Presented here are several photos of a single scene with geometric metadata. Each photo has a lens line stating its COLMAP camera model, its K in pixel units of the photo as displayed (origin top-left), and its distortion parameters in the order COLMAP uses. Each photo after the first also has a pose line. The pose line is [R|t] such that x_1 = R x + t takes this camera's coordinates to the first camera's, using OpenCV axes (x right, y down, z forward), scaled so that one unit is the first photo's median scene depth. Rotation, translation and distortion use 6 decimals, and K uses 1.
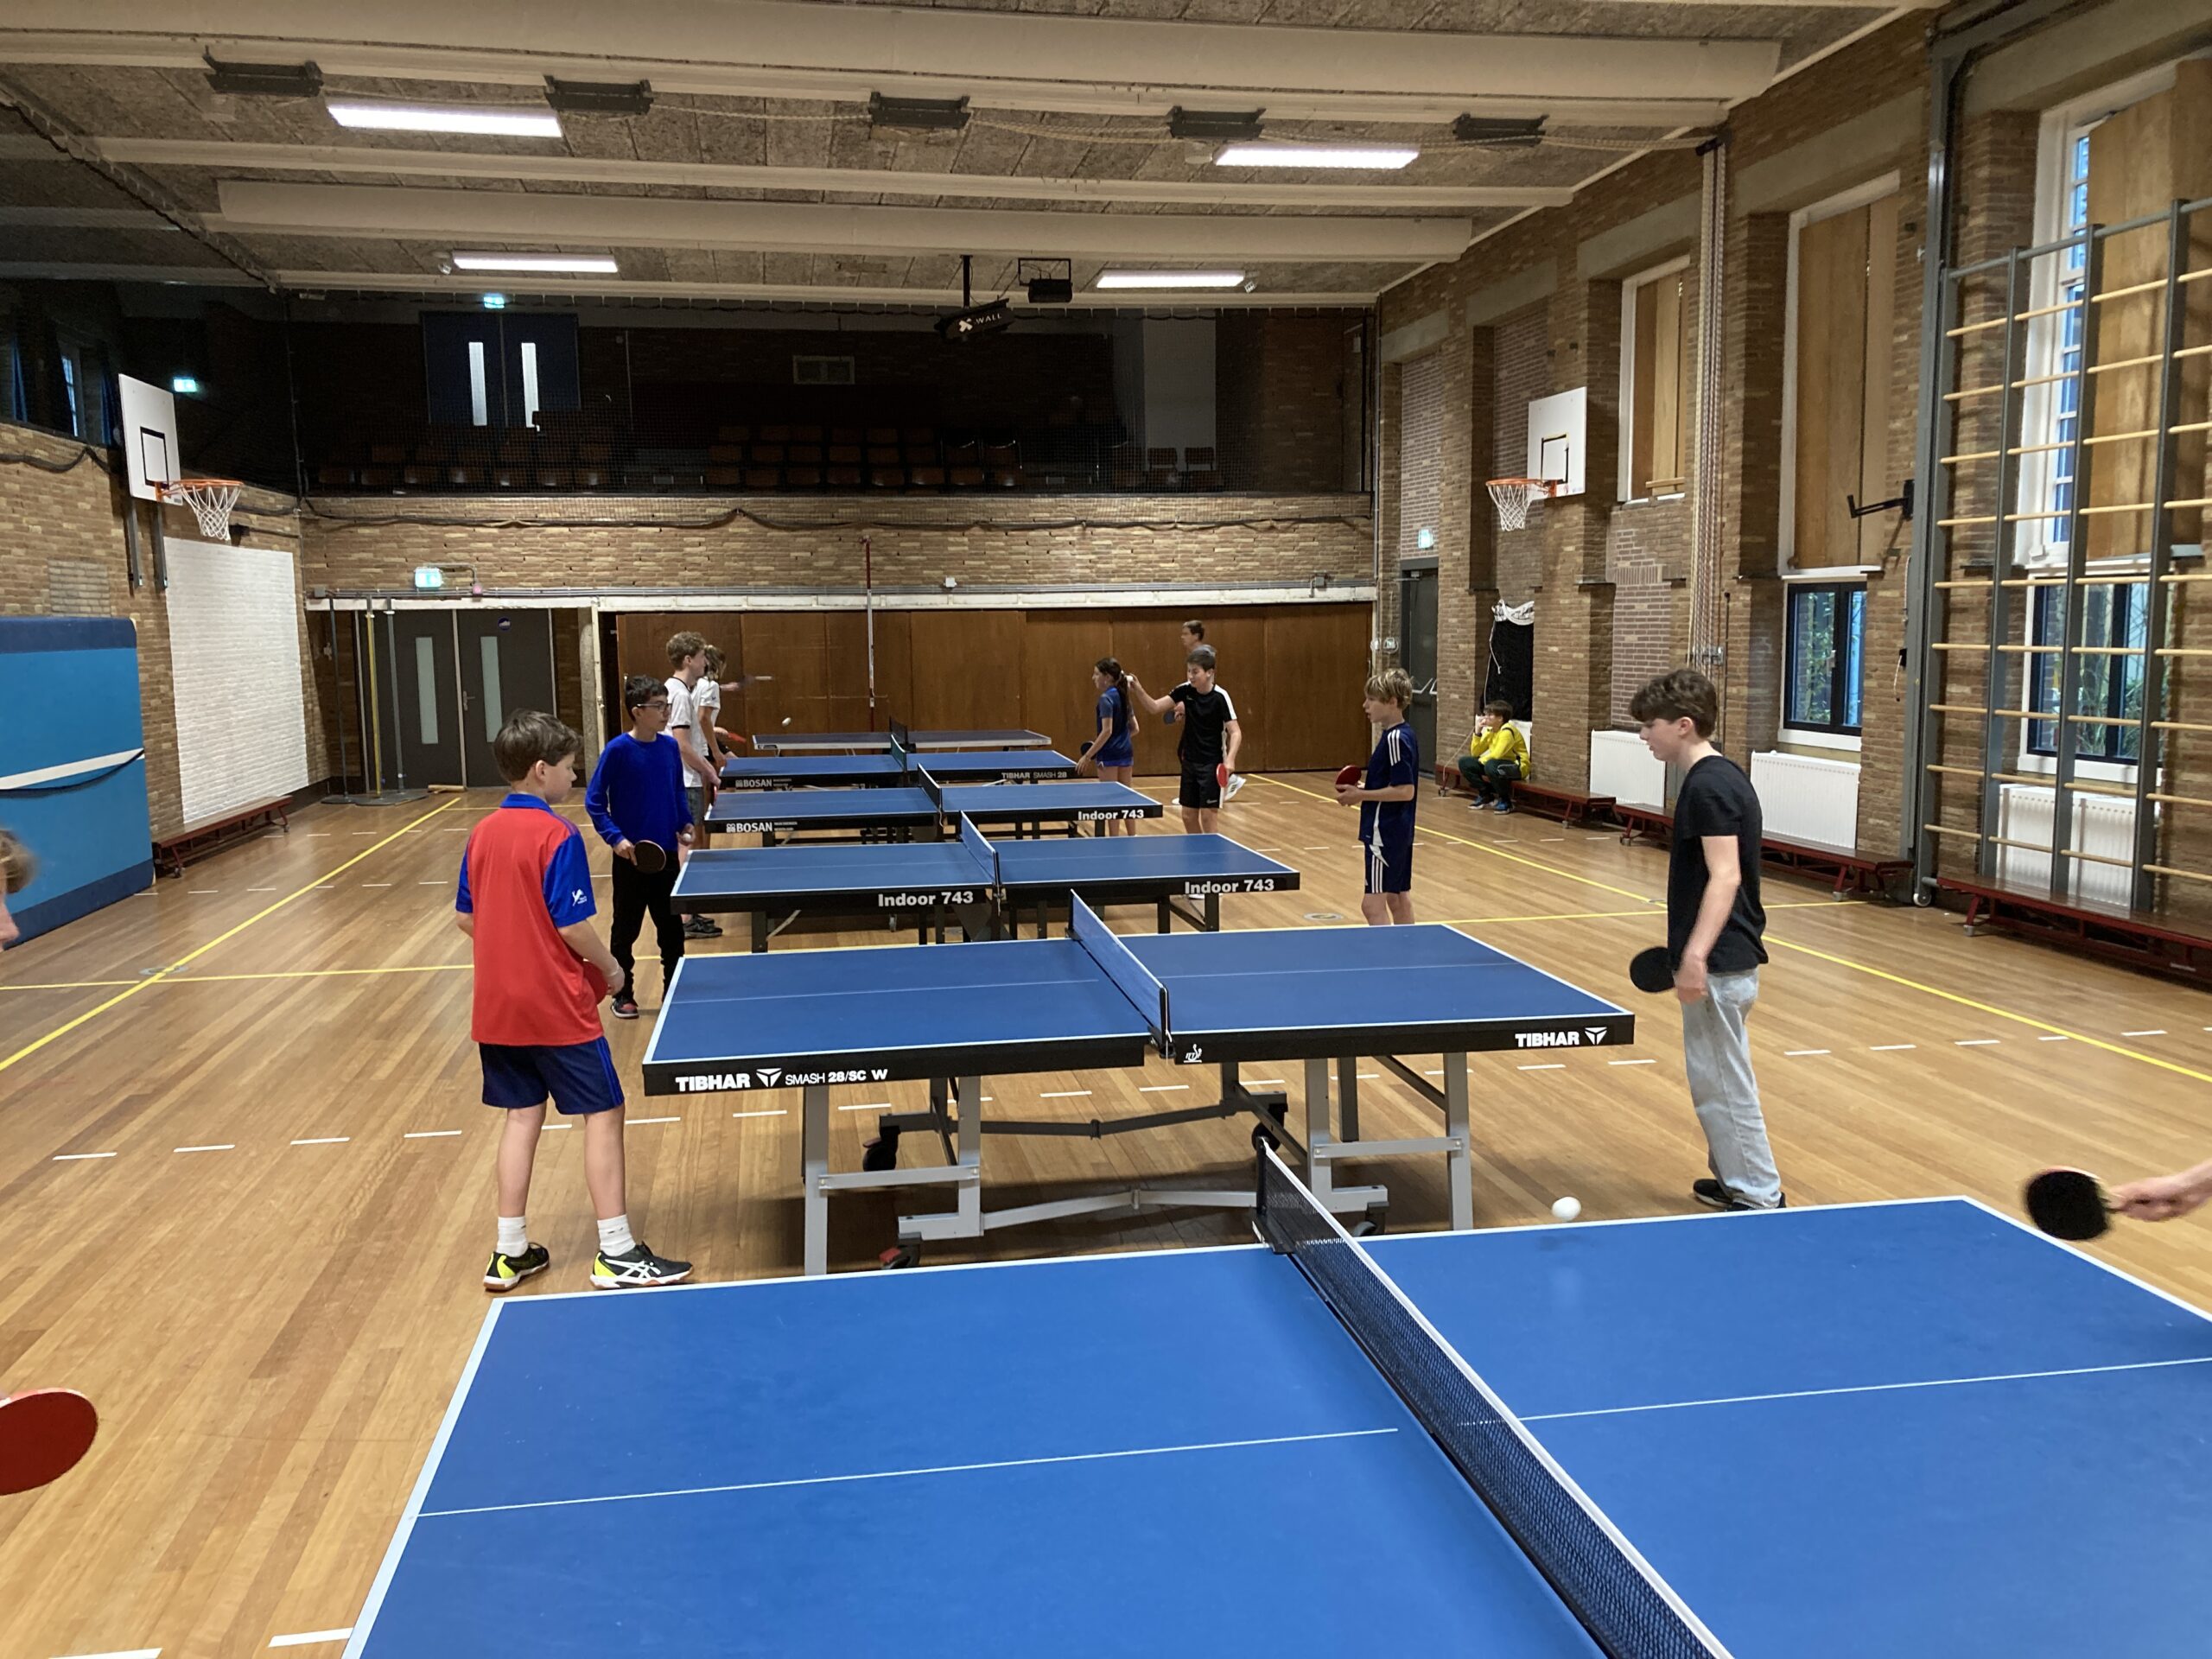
lens RADIAL K [[1823.3, 0, 1113.1], [0, 1823.3, 848.3], [0, 0, 1]] dist [0.006505, -0.014793]
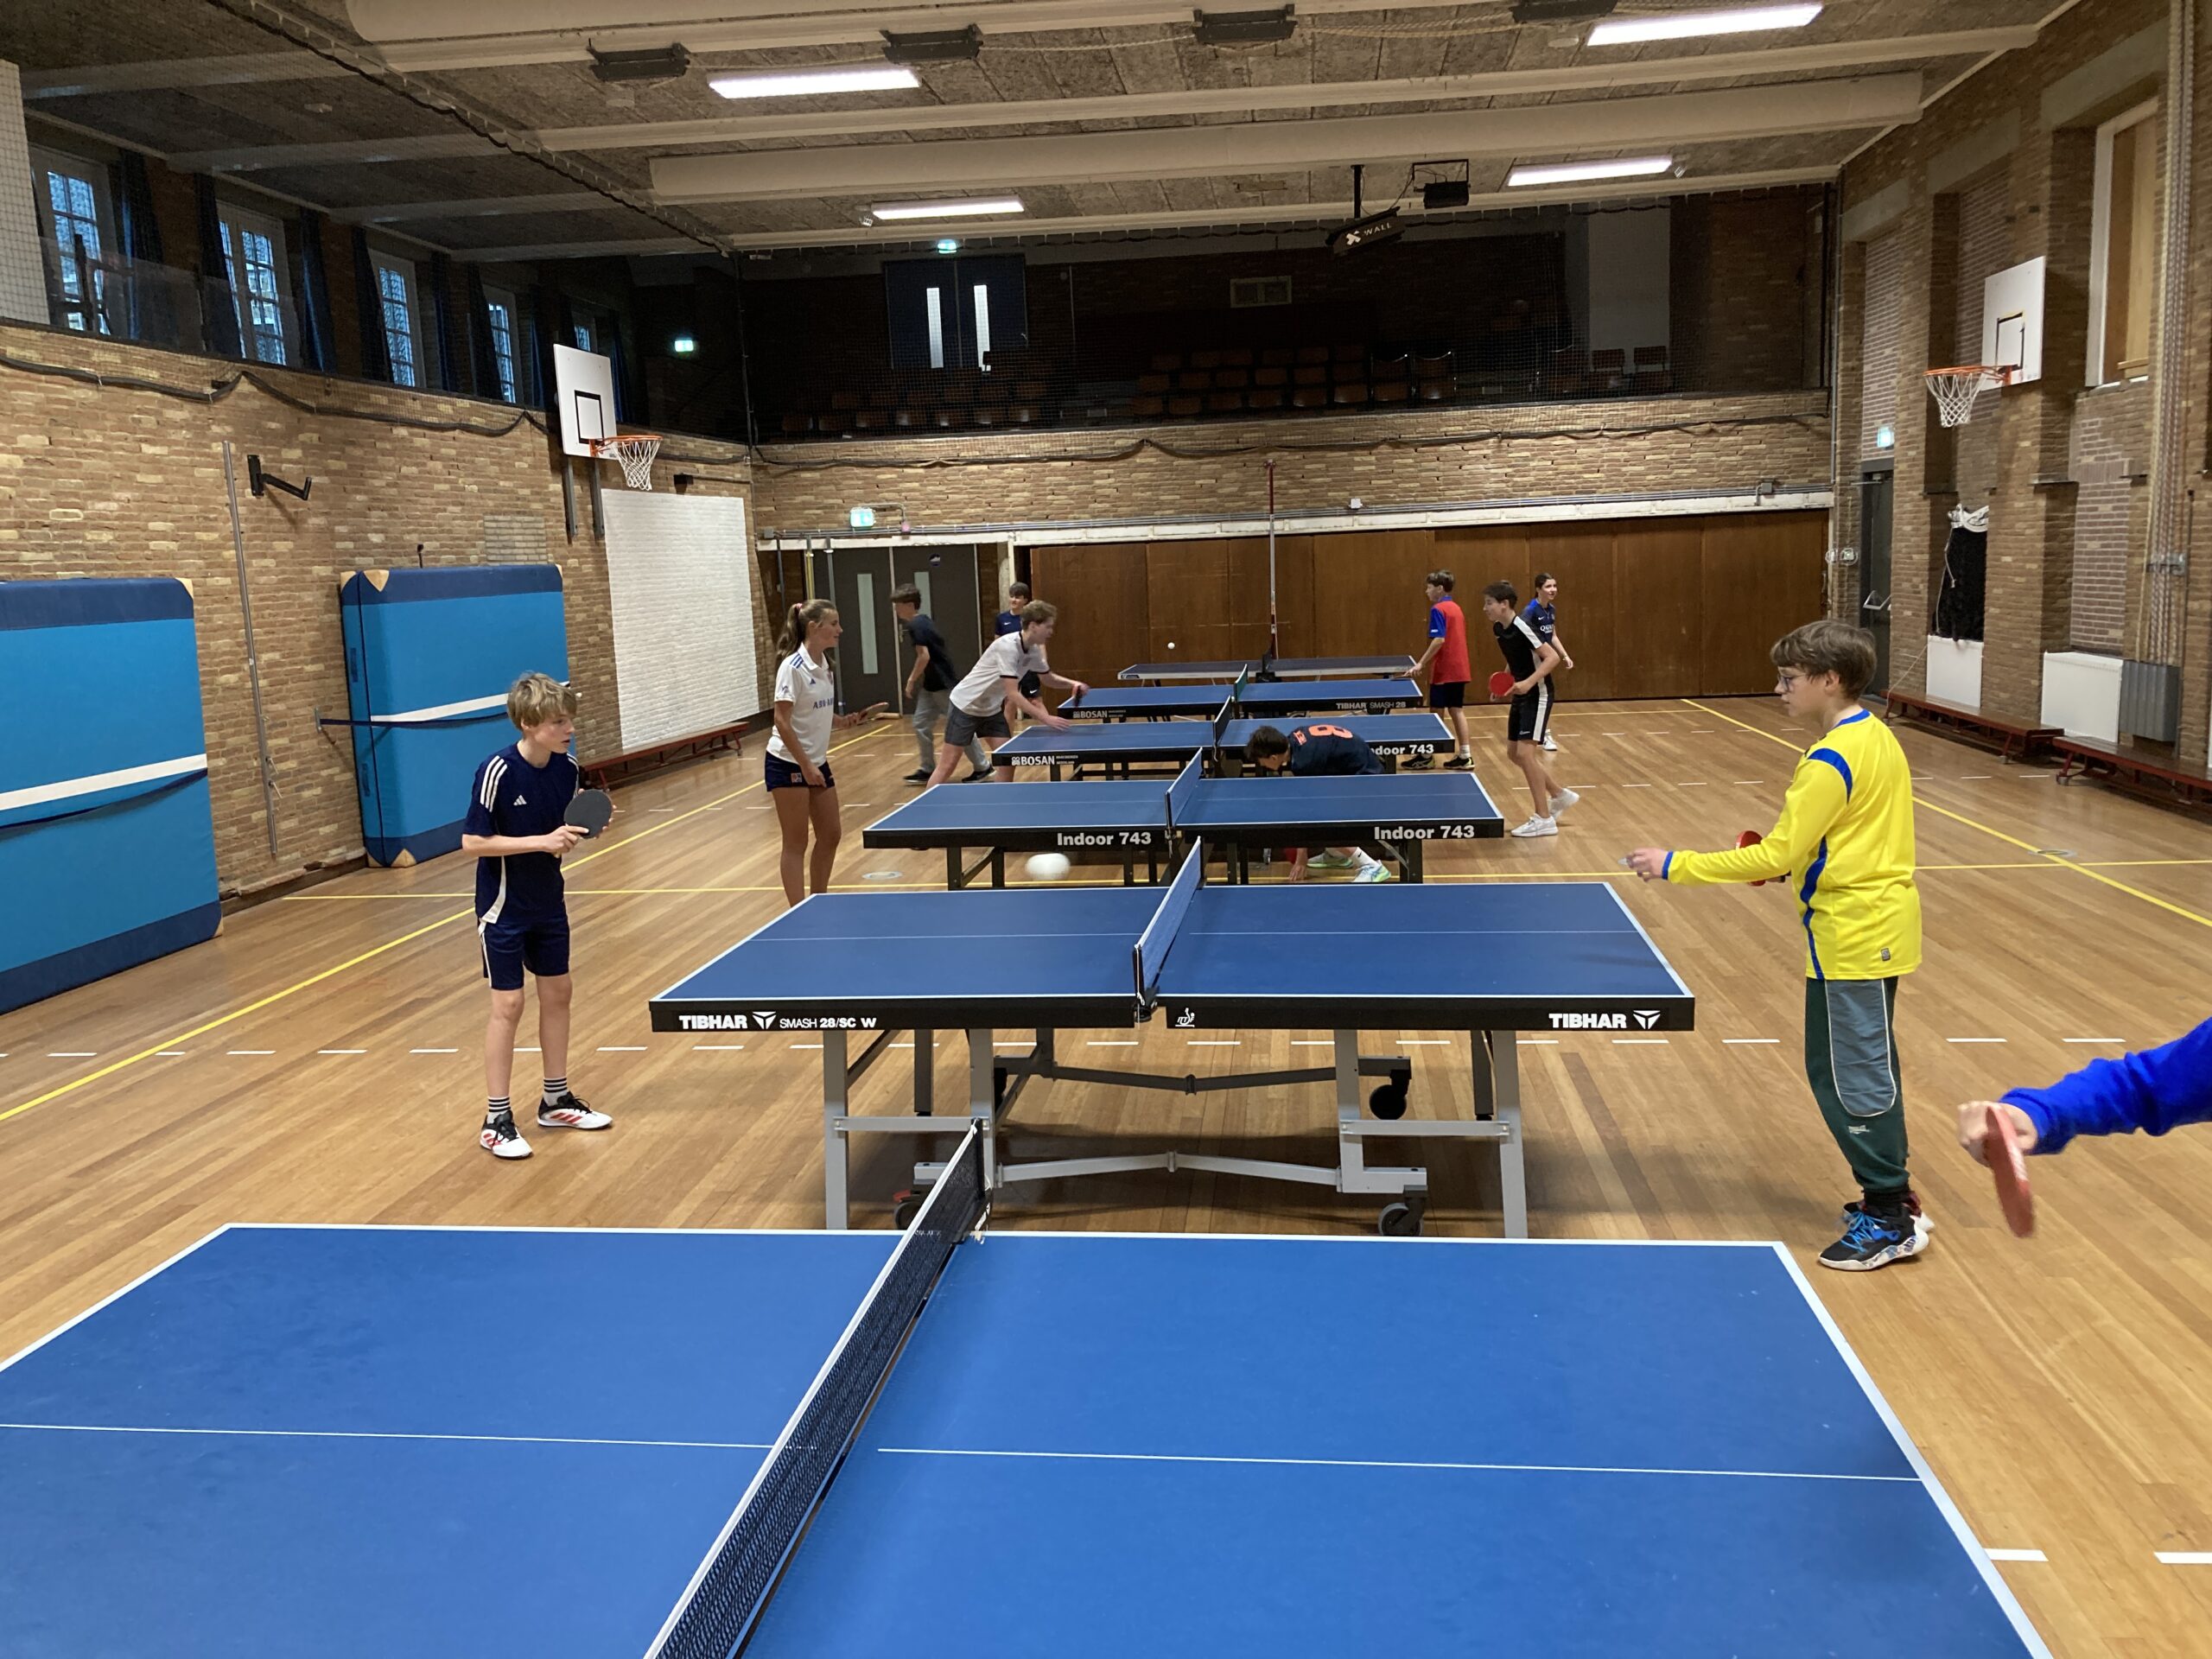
lens RADIAL K [[1825.0, 0, 1106.0], [0, 1825.0, 829.5], [0, 0, 1]] dist [-0.005718, 0.010137]
pose [[0.952977, 0.020683, -0.302335, 0.099440], [-0.010114, 0.999283, 0.036482, -0.006869], [0.302873, -0.031709, 0.952503, 0.027599]]
